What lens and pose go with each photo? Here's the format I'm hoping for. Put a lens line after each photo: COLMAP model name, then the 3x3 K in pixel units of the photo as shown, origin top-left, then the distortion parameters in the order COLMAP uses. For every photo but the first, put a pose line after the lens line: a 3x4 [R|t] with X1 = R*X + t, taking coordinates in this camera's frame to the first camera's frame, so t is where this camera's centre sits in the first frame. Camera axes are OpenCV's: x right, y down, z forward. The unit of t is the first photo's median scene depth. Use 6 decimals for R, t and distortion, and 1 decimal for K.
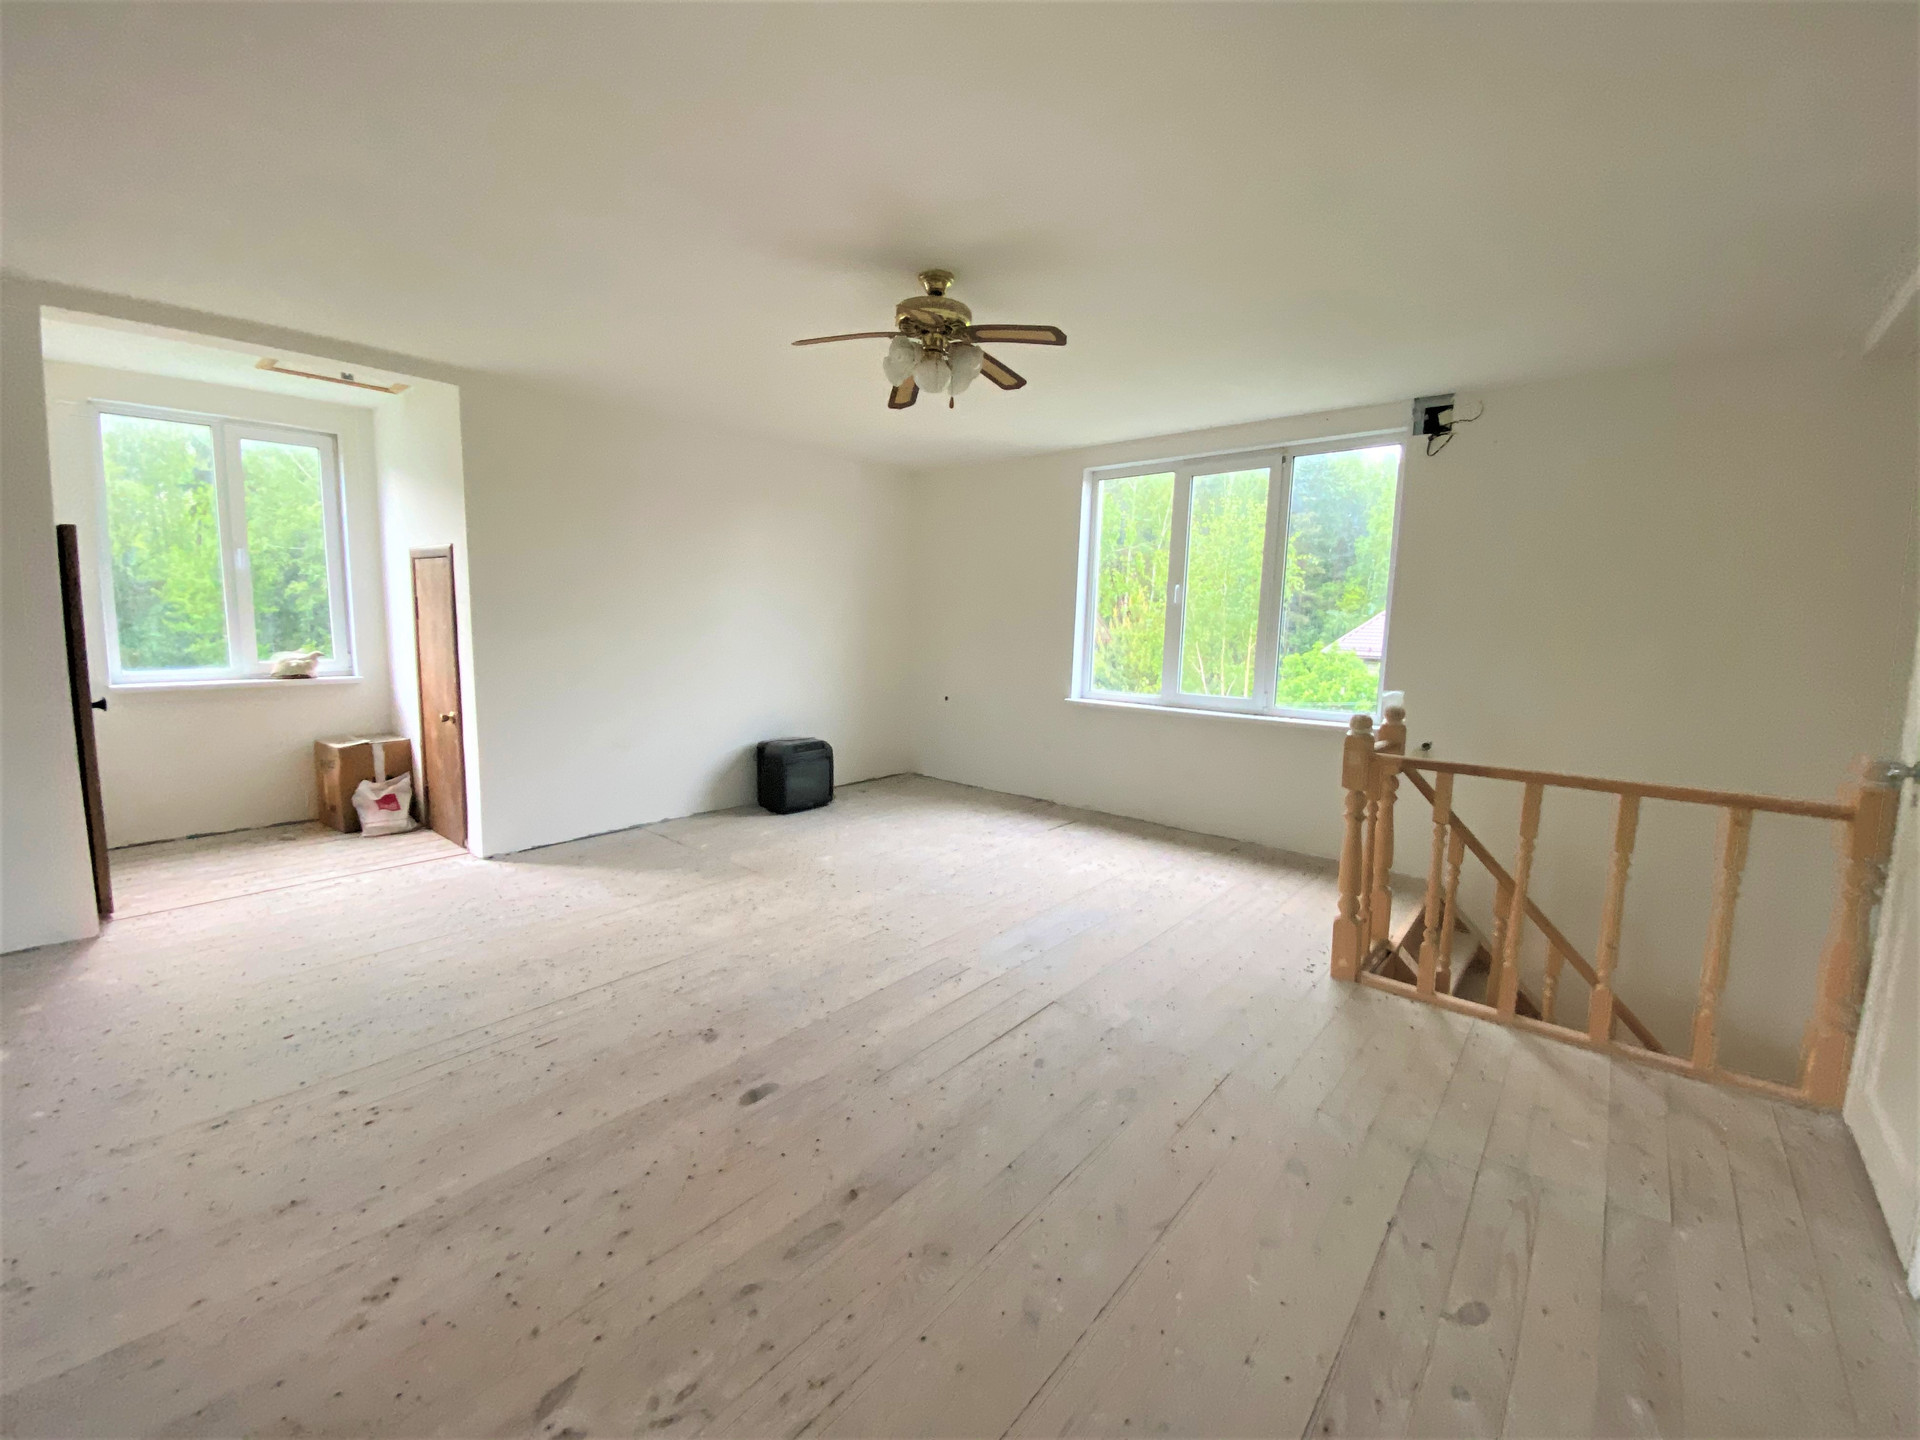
lens RADIAL K [[774.2, 0, 956.3], [0, 774.2, 722.7], [0, 0, 1]] dist [-0.000794, -0.000648]
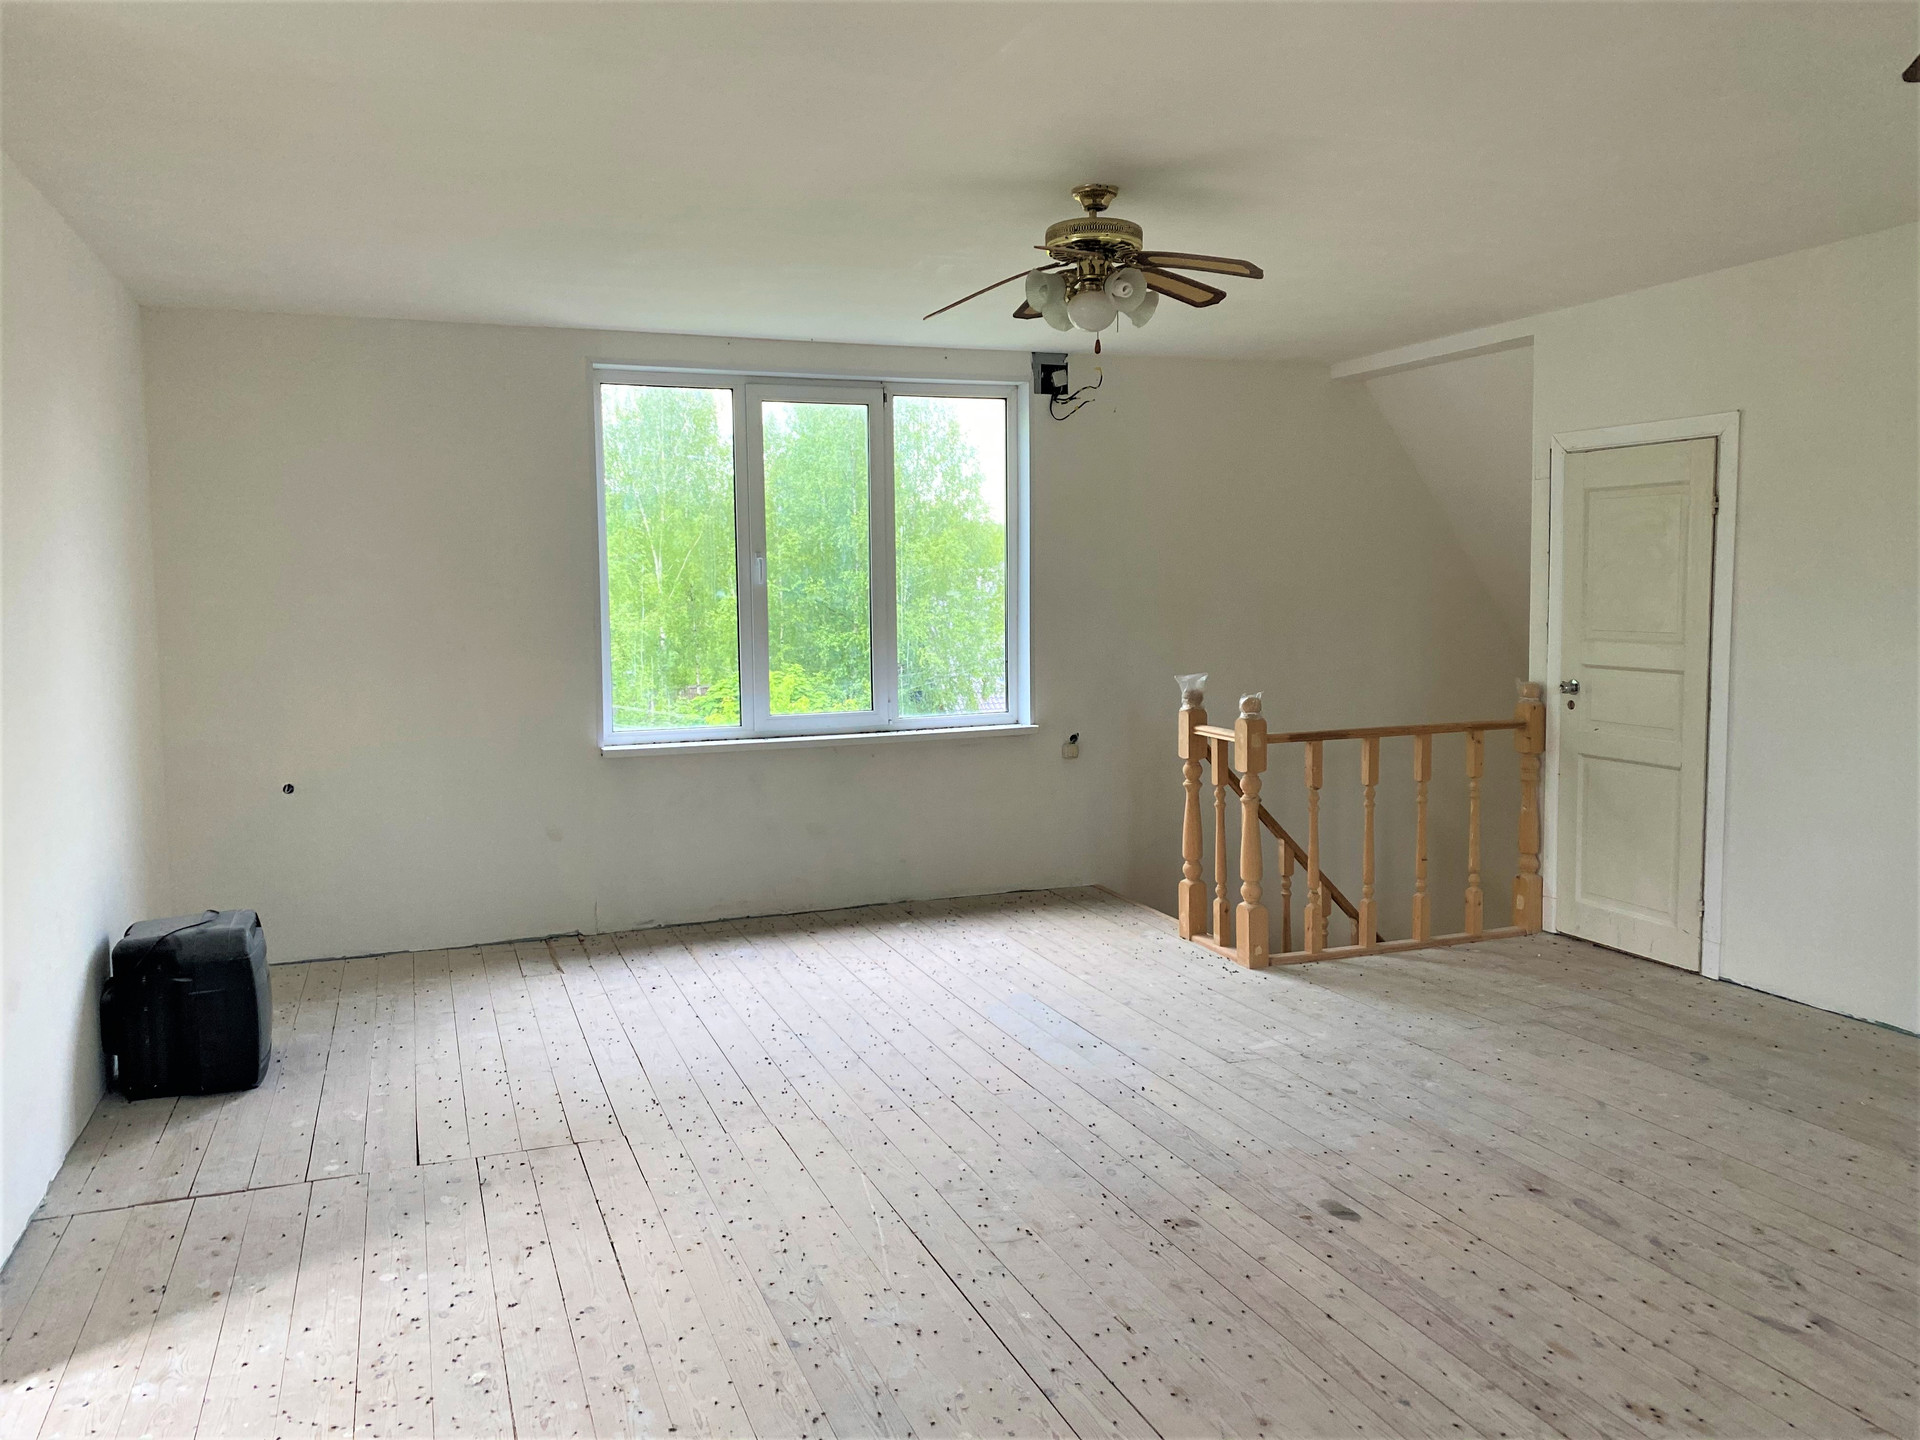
lens RADIAL K [[1477.0, 0, 958.3], [0, 1477.0, 722.1], [0, 0, 1]] dist [0.027974, -0.006471]
pose [[0.476422, -0.100238, 0.873484, -1.421294], [0.142514, 0.989146, 0.035780, -0.108926], [-0.867590, 0.107437, 0.485536, 0.442264]]
